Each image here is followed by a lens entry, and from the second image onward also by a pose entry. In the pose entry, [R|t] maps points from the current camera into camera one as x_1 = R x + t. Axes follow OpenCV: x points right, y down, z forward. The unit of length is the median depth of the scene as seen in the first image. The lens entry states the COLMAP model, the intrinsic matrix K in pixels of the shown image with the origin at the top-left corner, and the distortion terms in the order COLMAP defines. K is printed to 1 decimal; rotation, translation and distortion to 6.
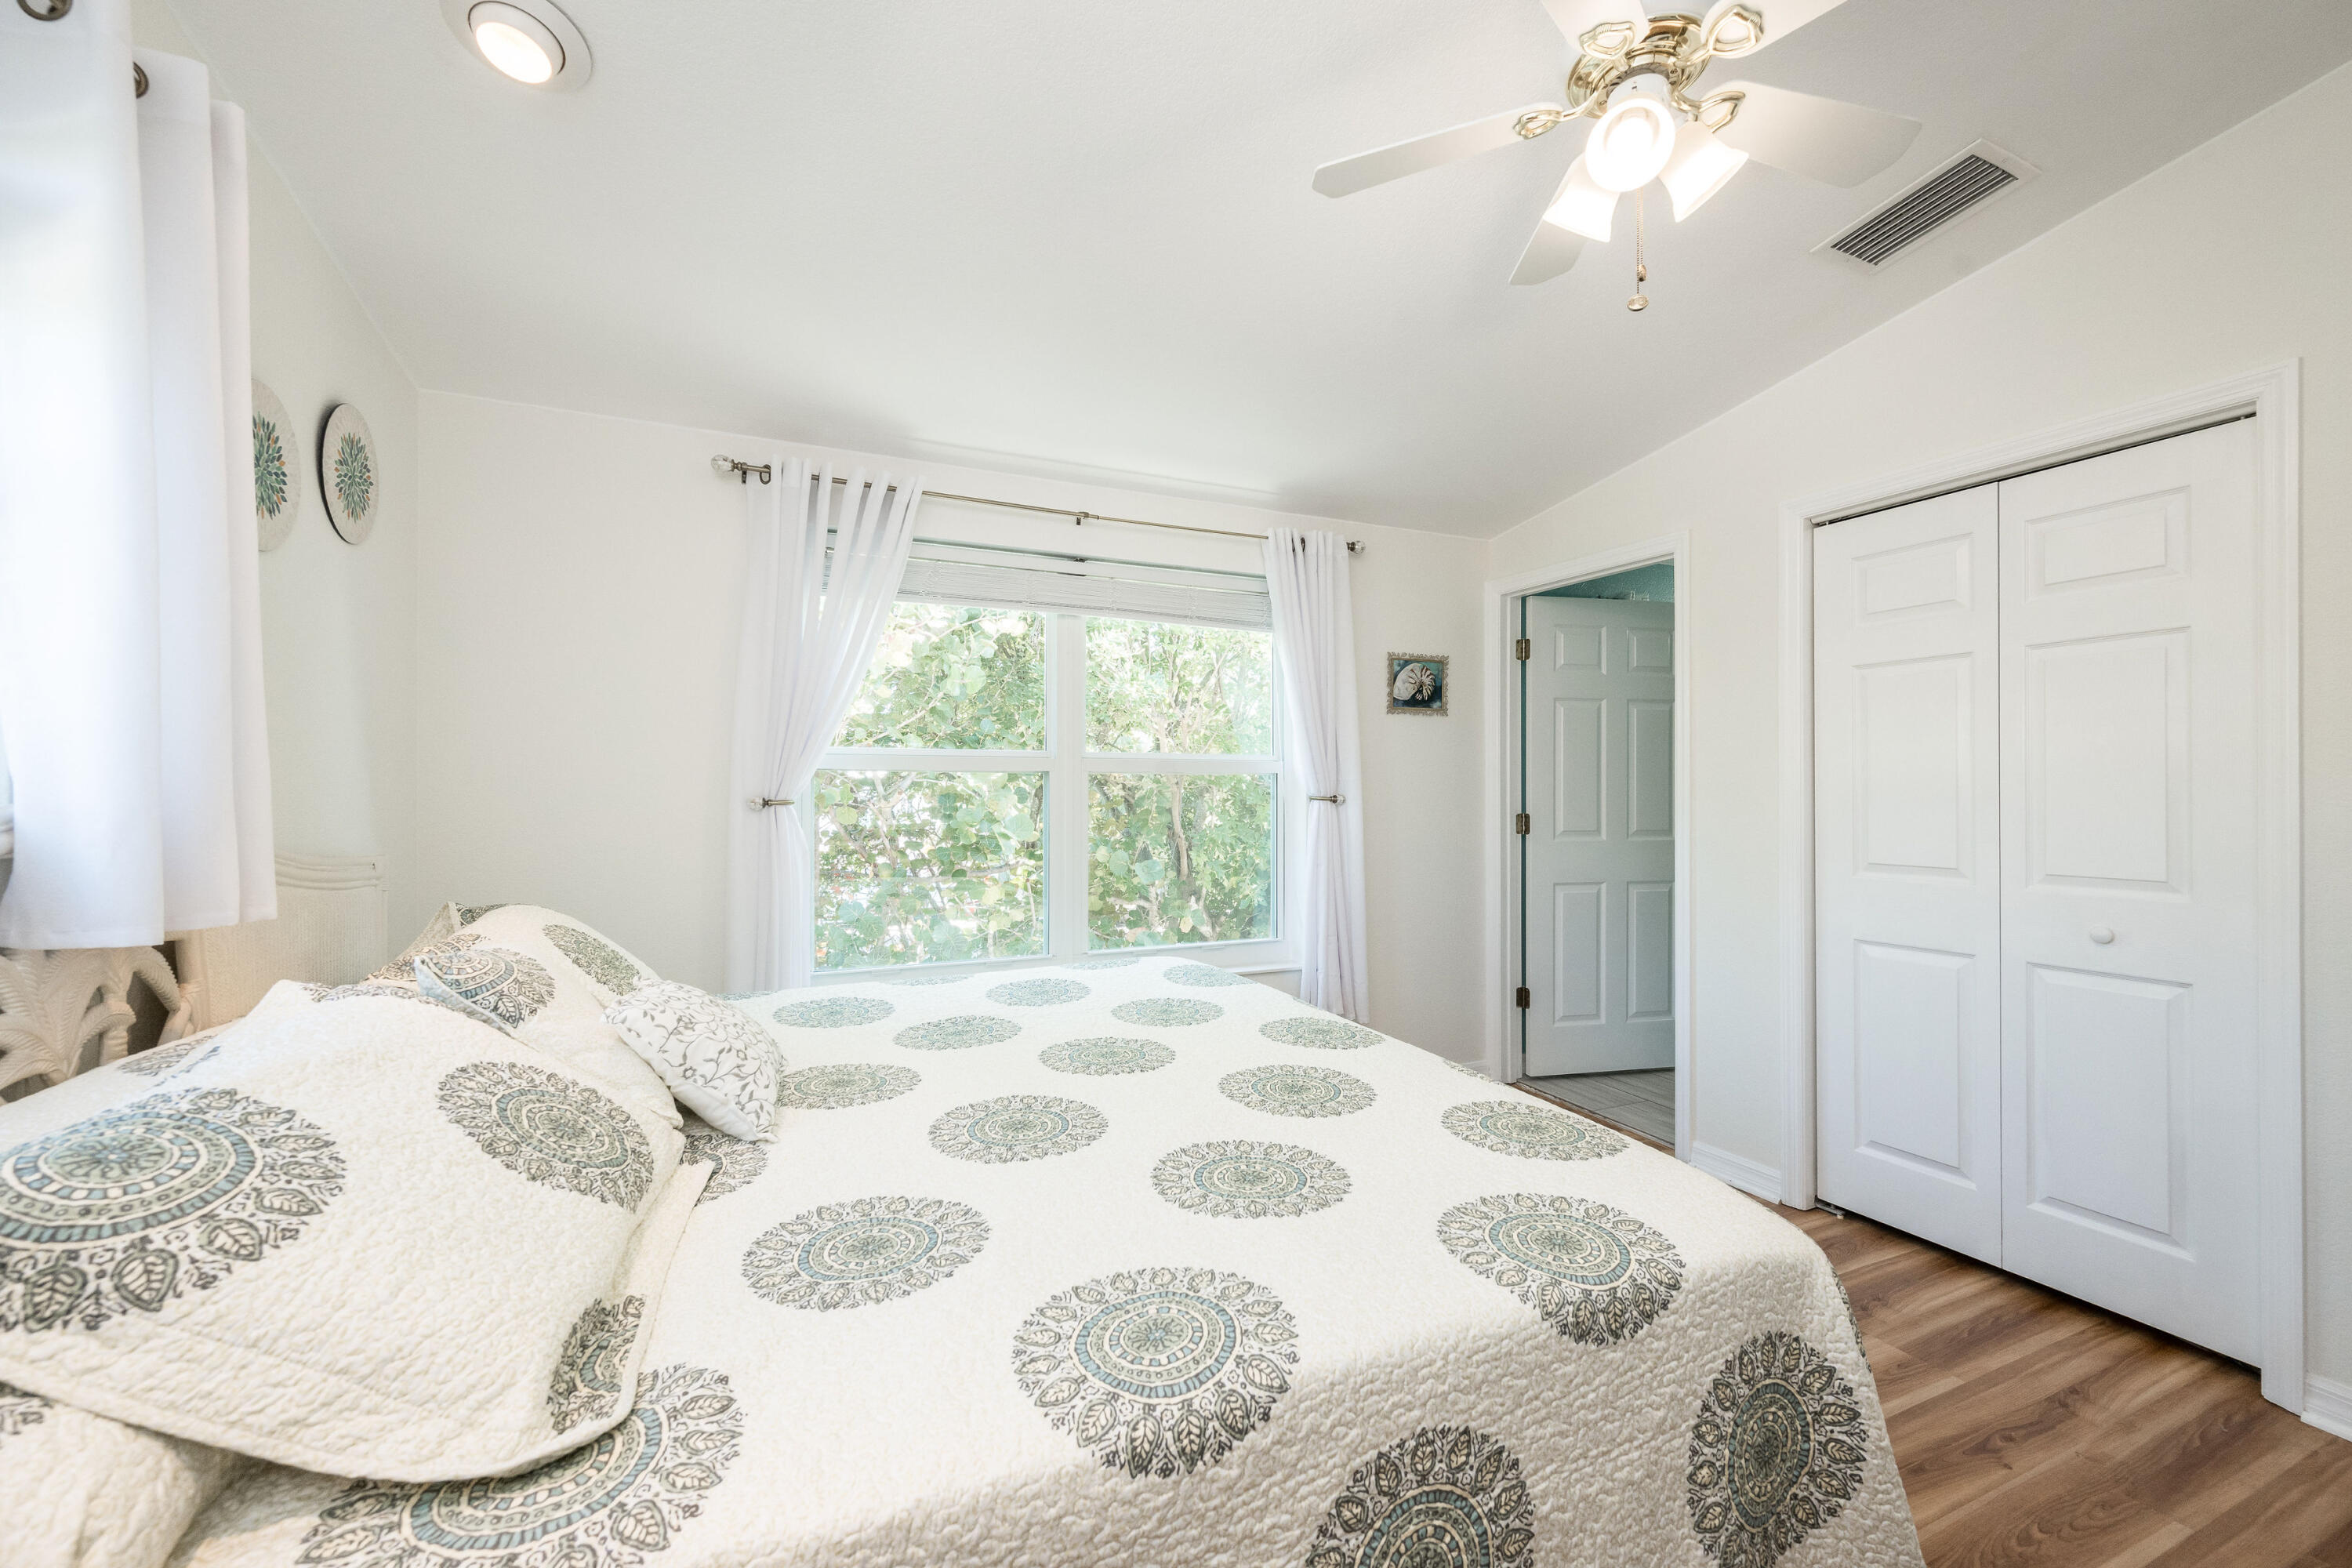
lens RADIAL K [[916.9, 0, 1184.4], [0, 916.9, 790.9], [0, 0, 1]] dist [-0.002429, -0.000164]
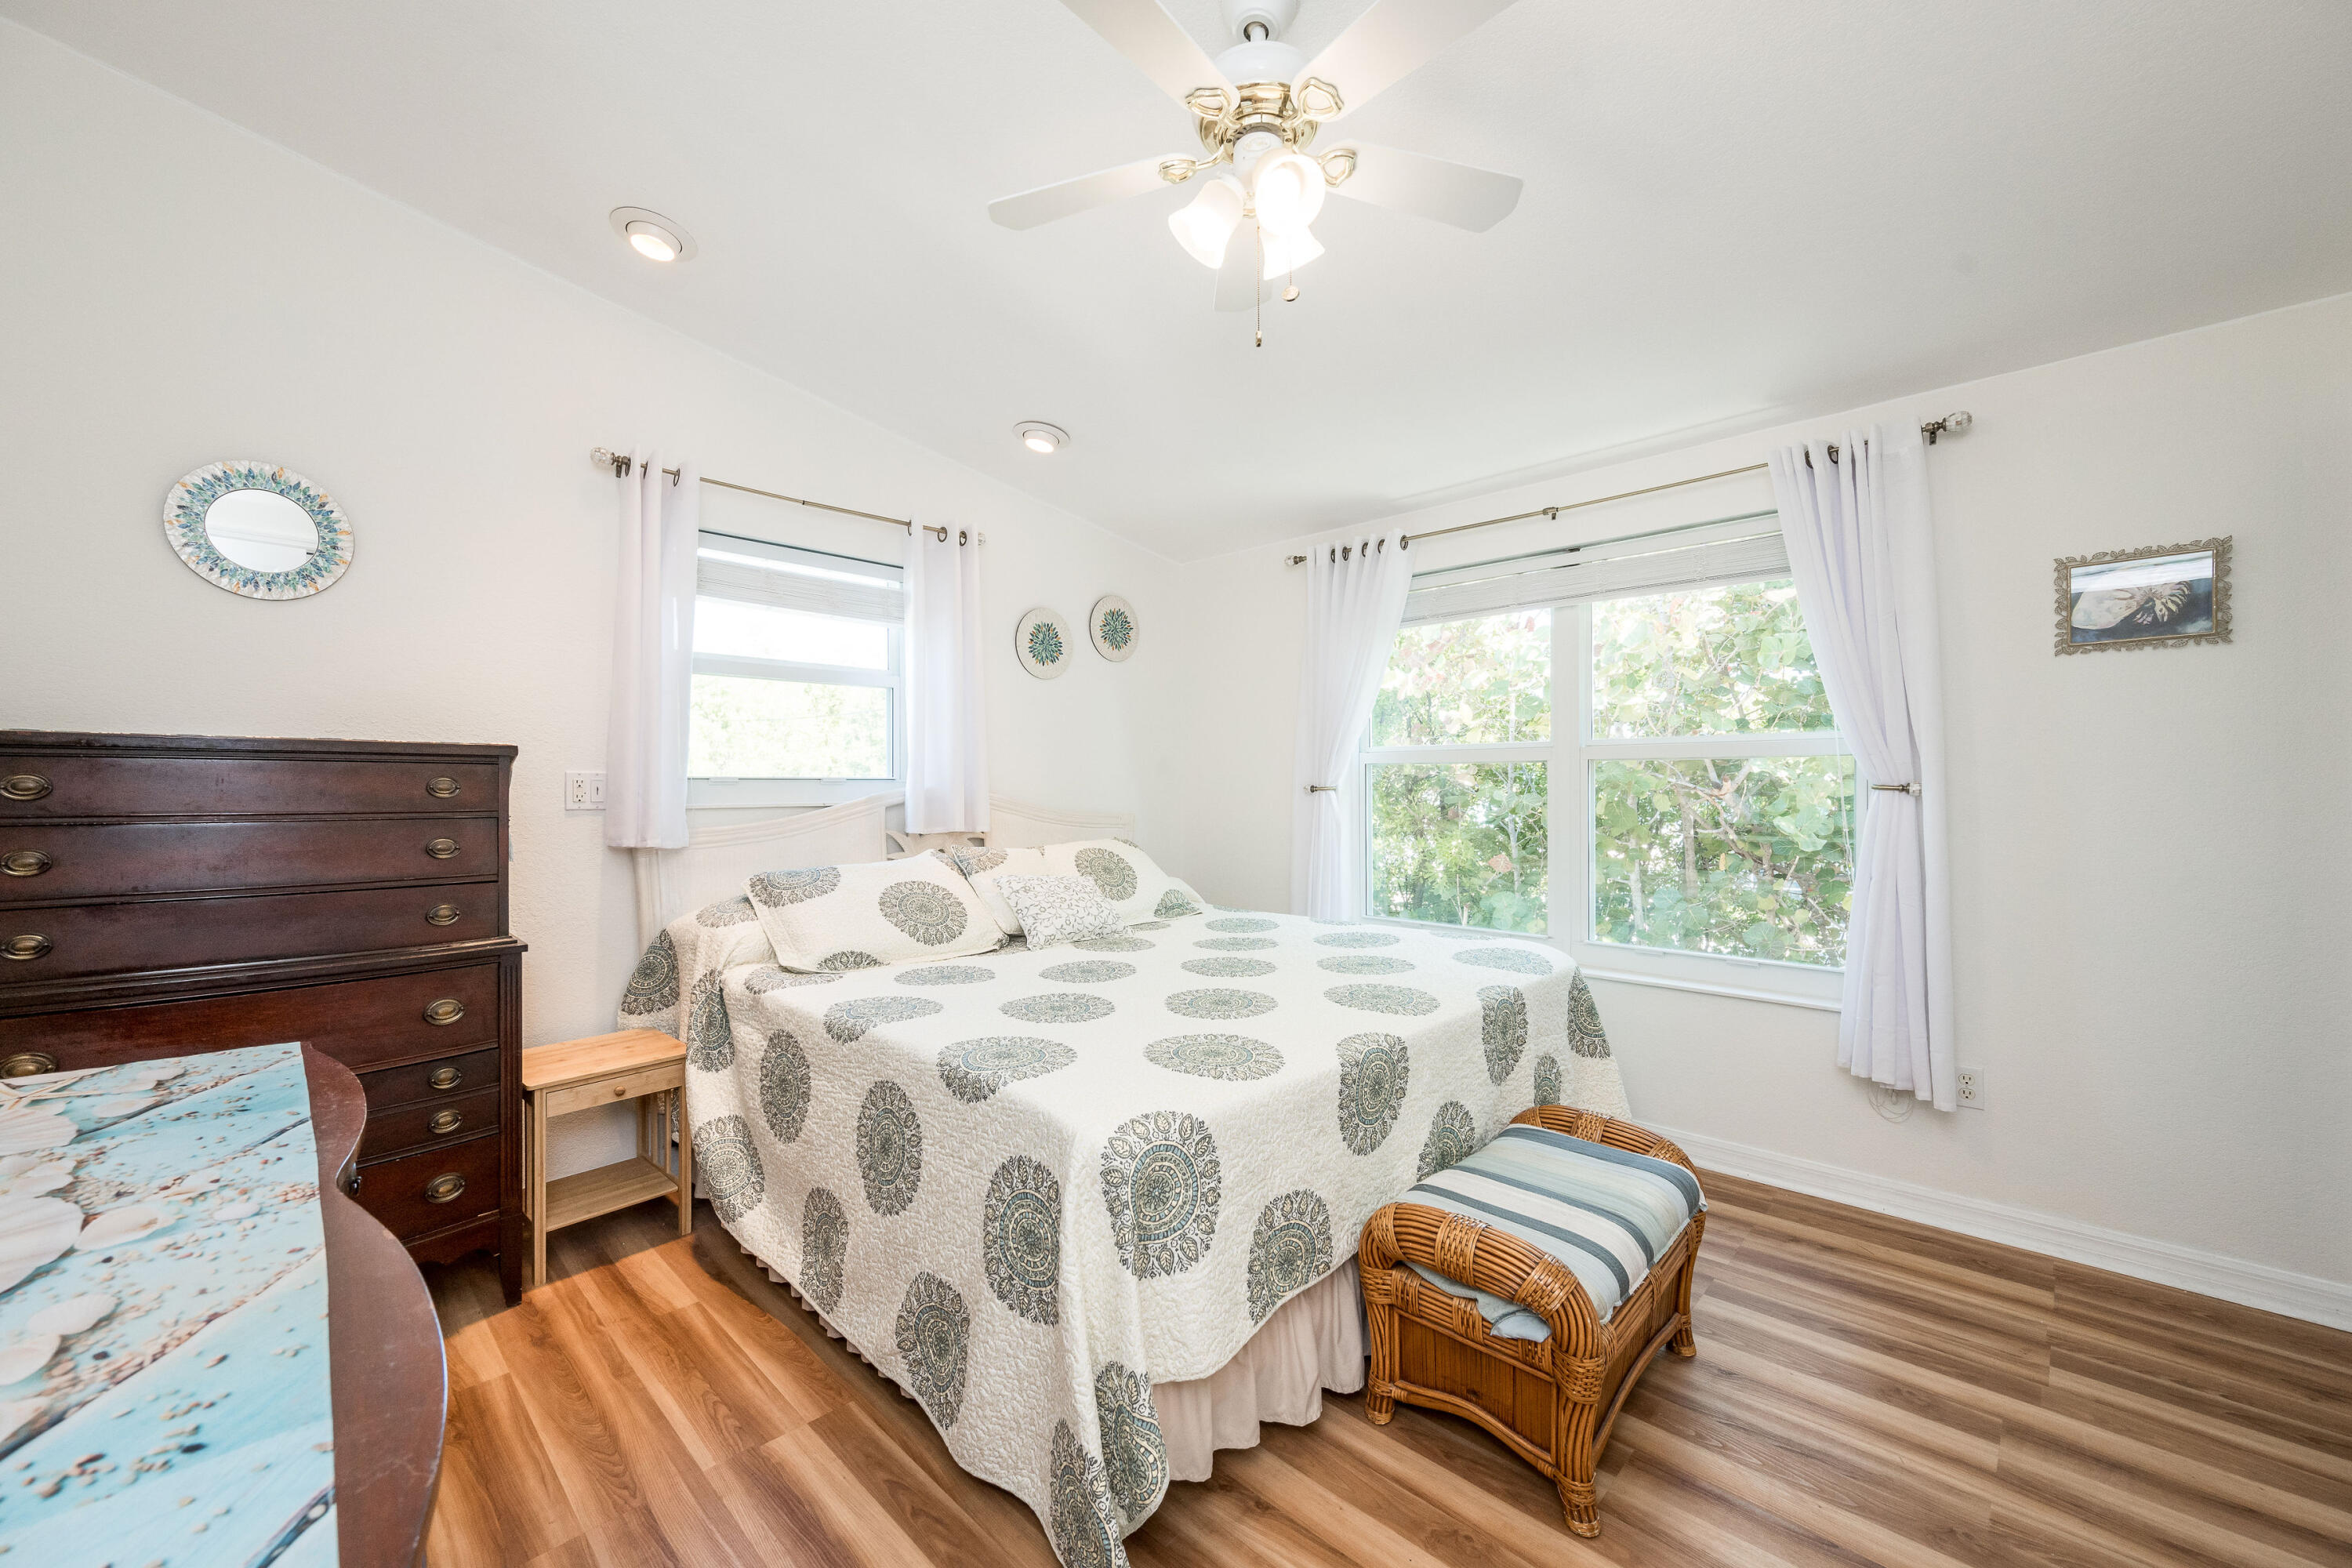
lens RADIAL K [[916.9, 0, 1176.0], [0, 916.9, 787.7], [0, 0, 1]] dist [-0.002429, -0.000164]
pose [[0.379272, 0.003726, -0.925278, 0.650430], [0.005198, 0.999968, 0.006157, 0.001232], [0.925271, -0.007145, 0.379241, 0.211377]]
